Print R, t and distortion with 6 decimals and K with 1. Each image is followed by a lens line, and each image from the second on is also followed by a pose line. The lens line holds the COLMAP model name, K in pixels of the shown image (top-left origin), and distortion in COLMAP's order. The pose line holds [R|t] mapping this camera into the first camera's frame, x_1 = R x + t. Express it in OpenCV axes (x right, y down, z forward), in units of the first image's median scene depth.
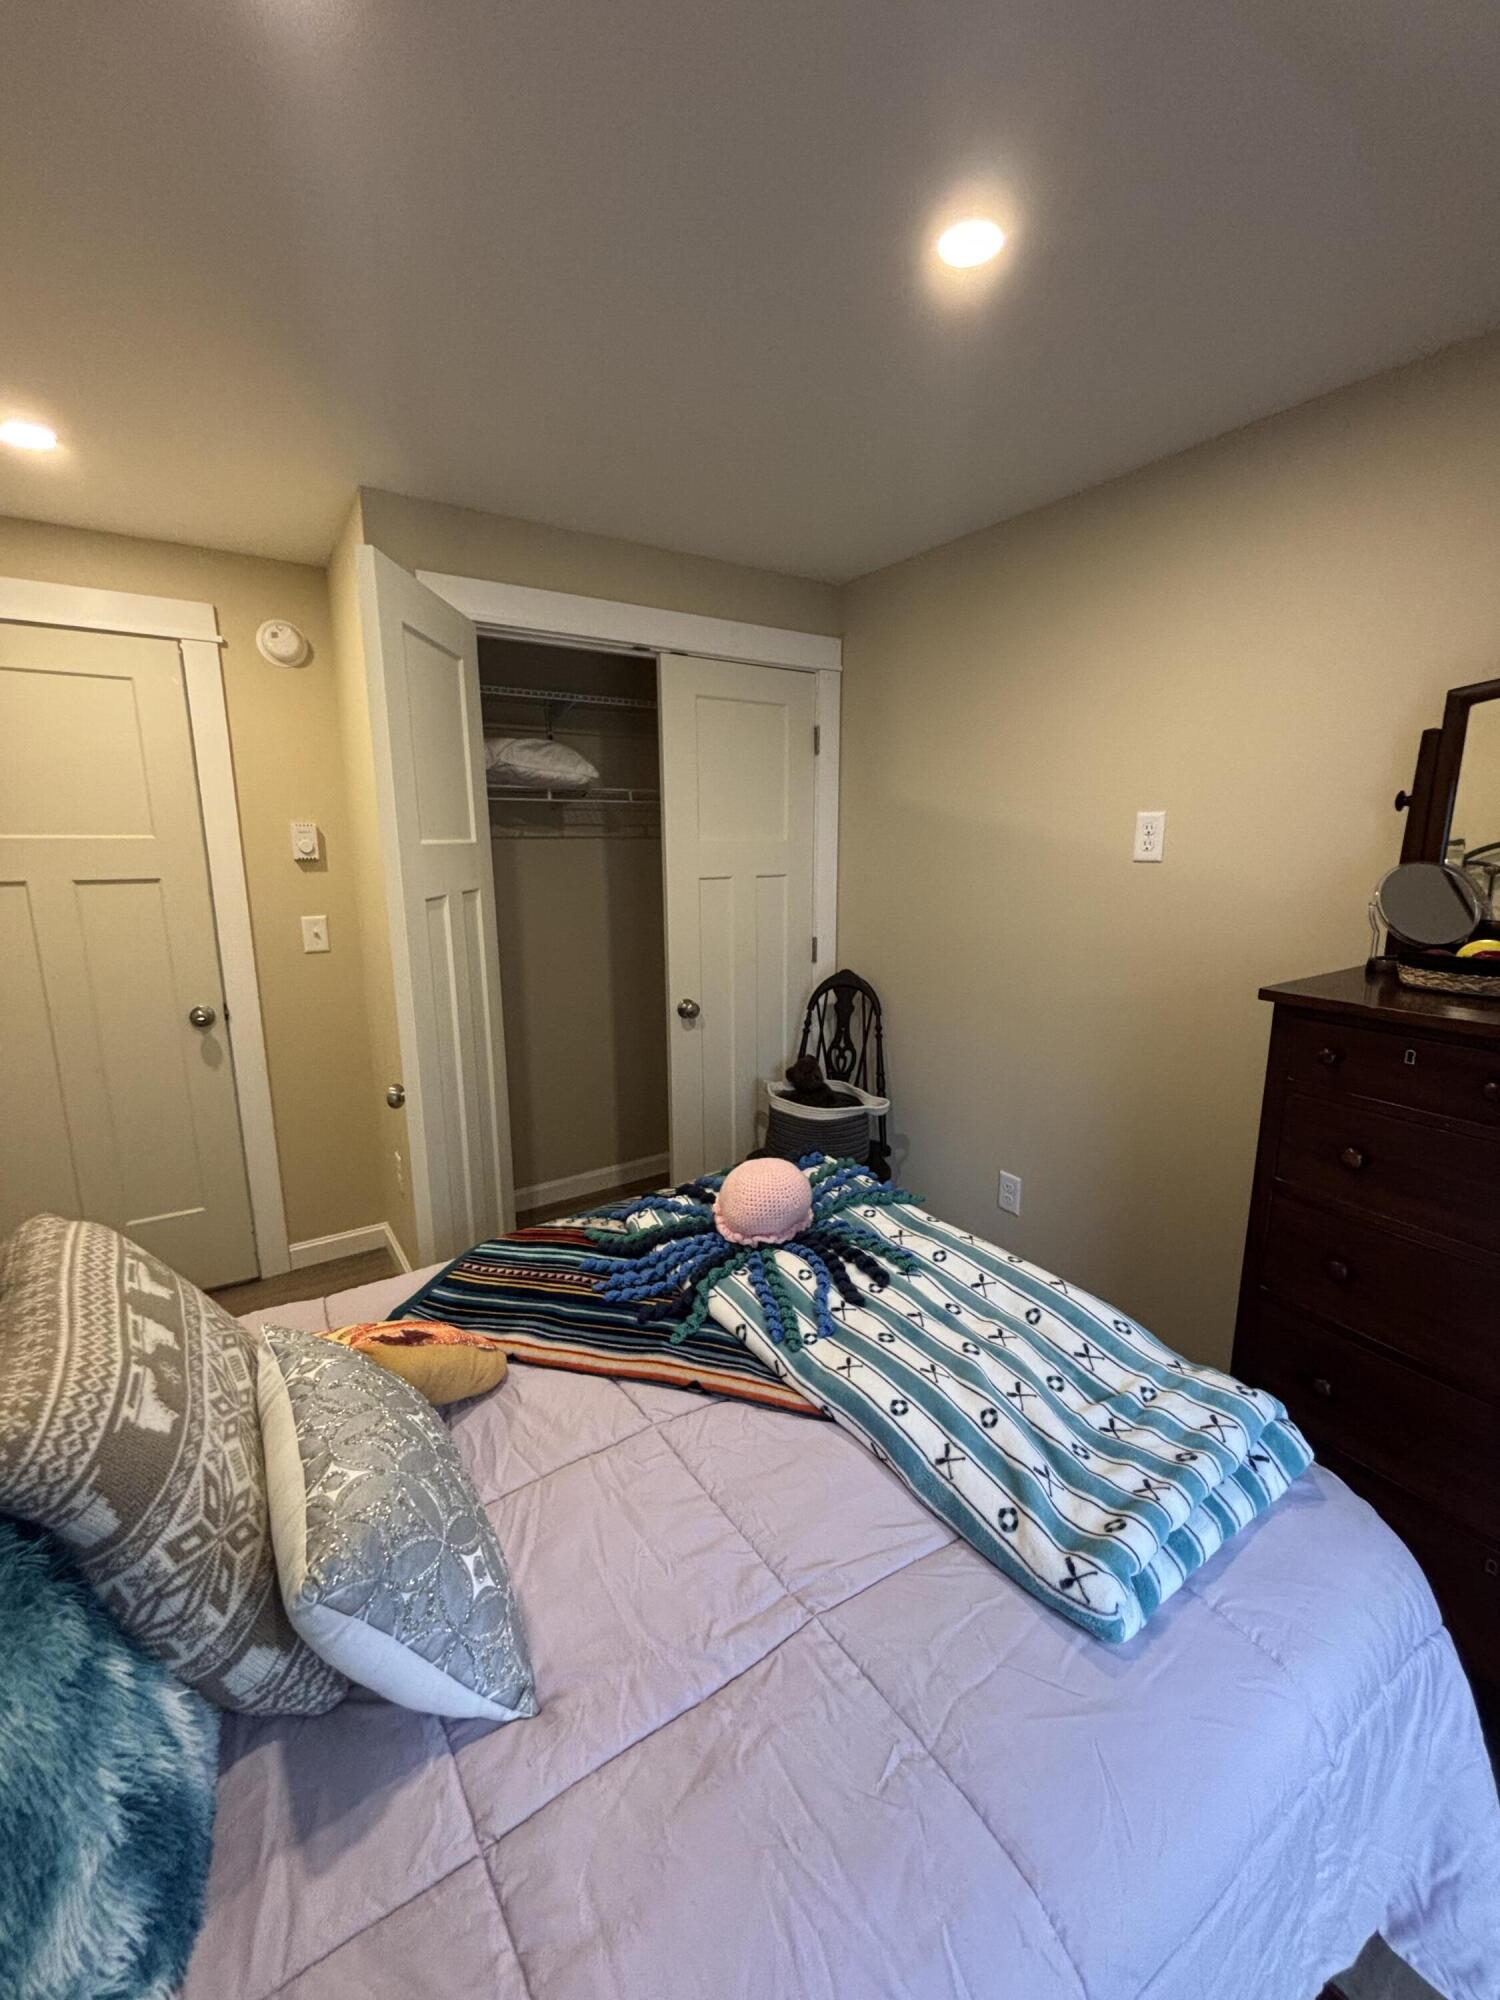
lens RADIAL K [[802.5, 0, 759.8], [0, 802.5, 998.1], [0, 0, 1]] dist [-0.004240, 0.000198]
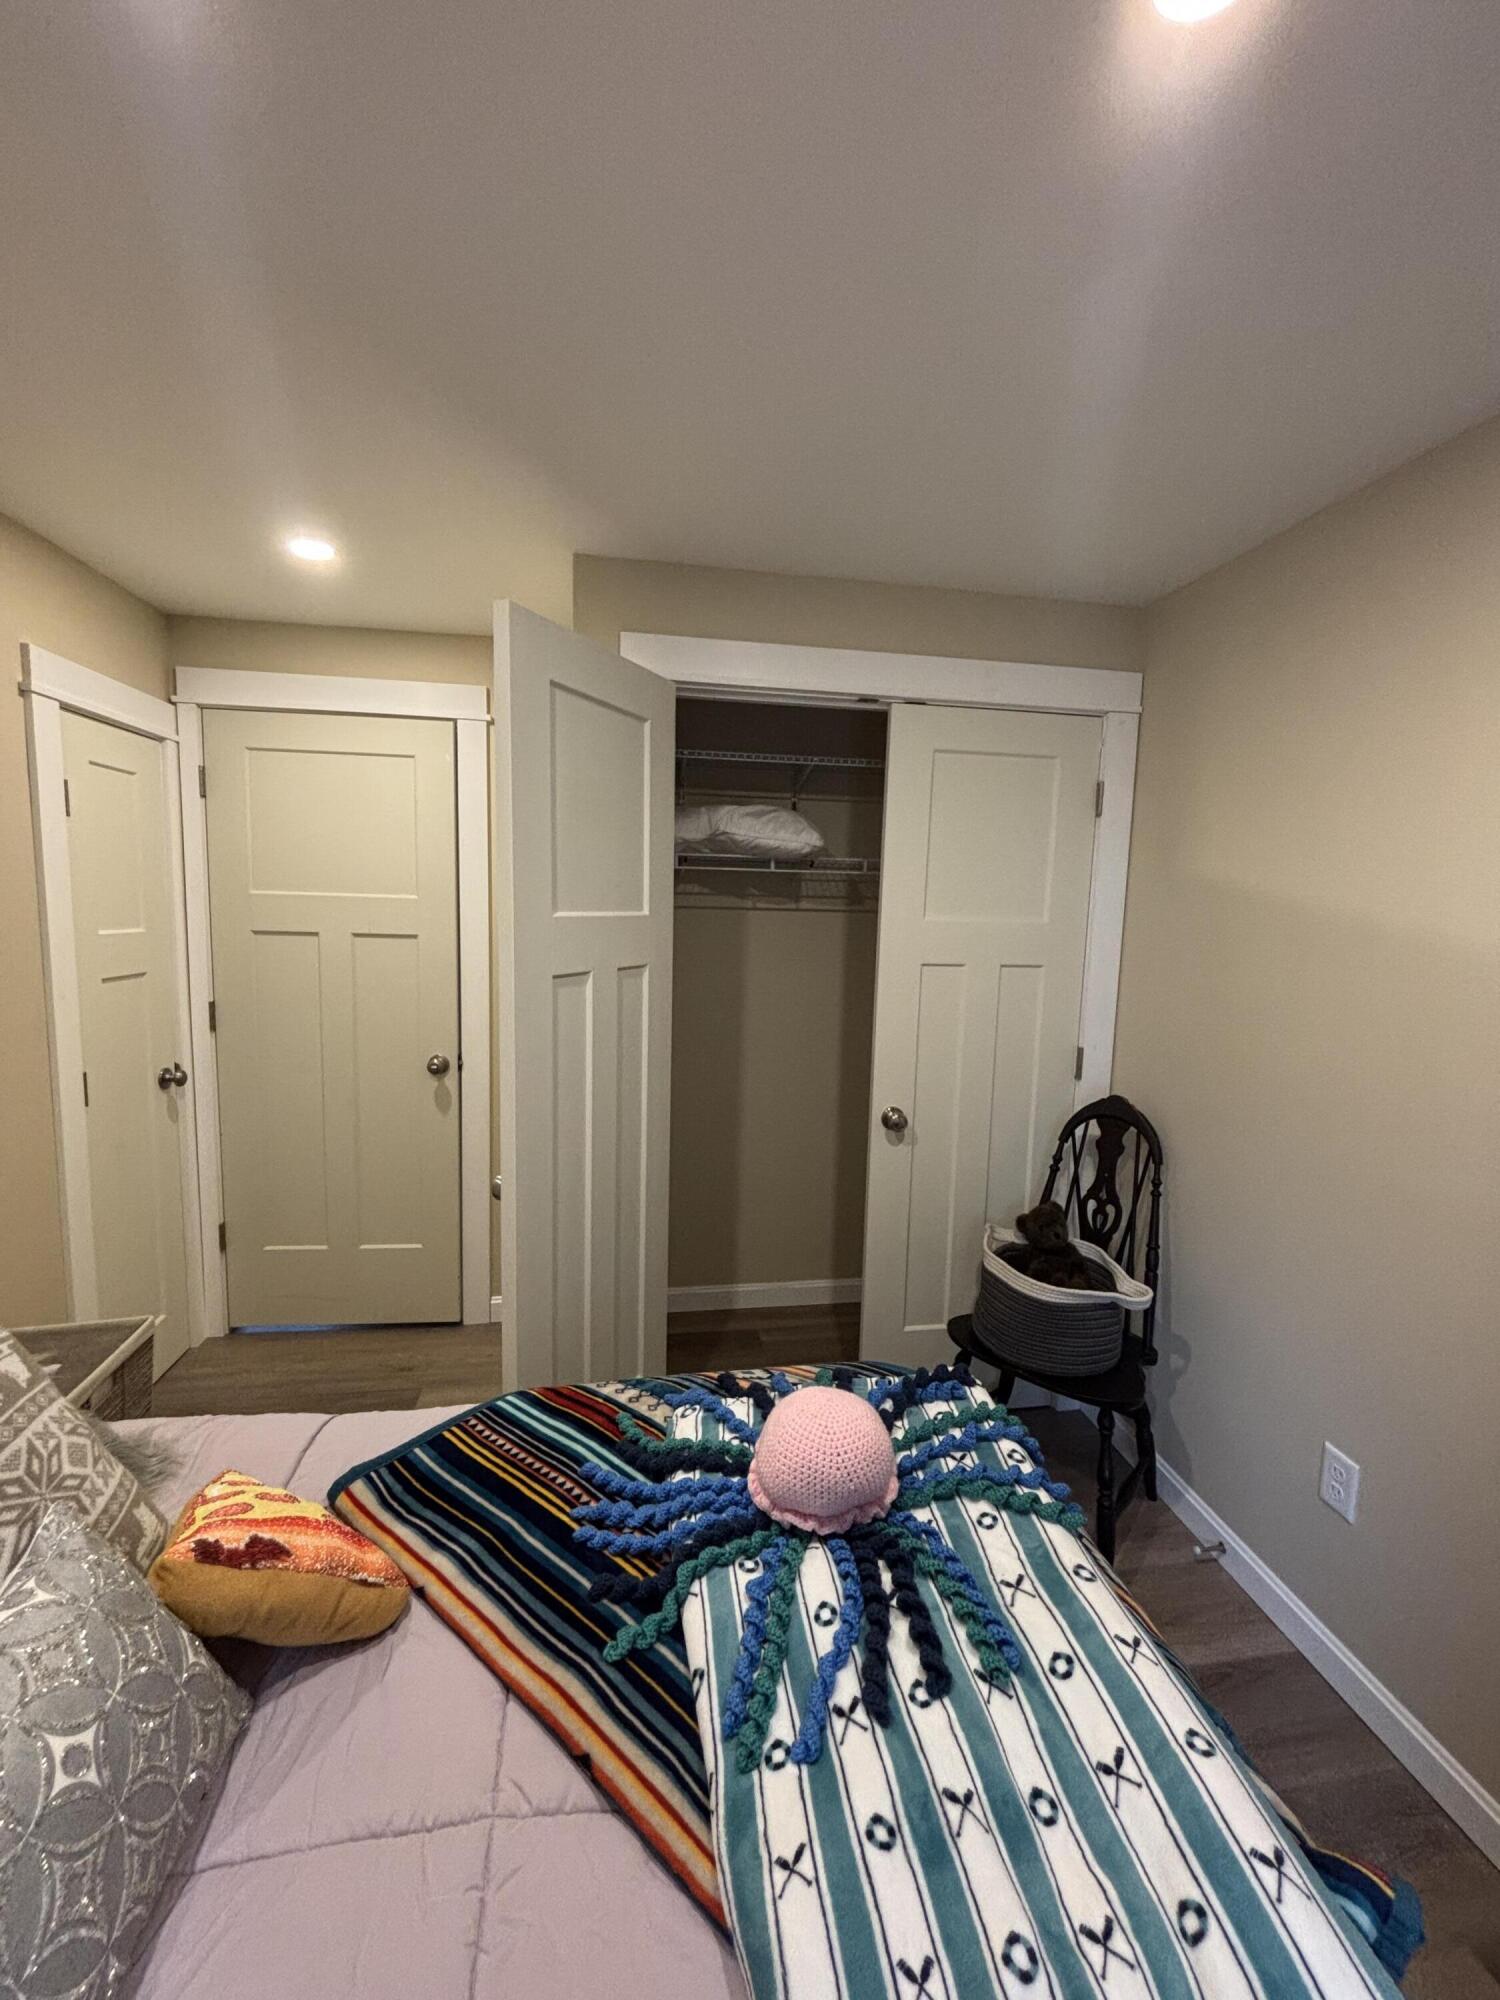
lens RADIAL K [[802.5, 0, 763.6], [0, 802.5, 996.5], [0, 0, 1]] dist [-0.004240, 0.000198]
pose [[0.906467, 0.081009, -0.414434, 0.229544], [-0.115154, 0.991651, -0.058033, -0.096390], [0.406273, 0.100329, 0.908227, 0.346943]]
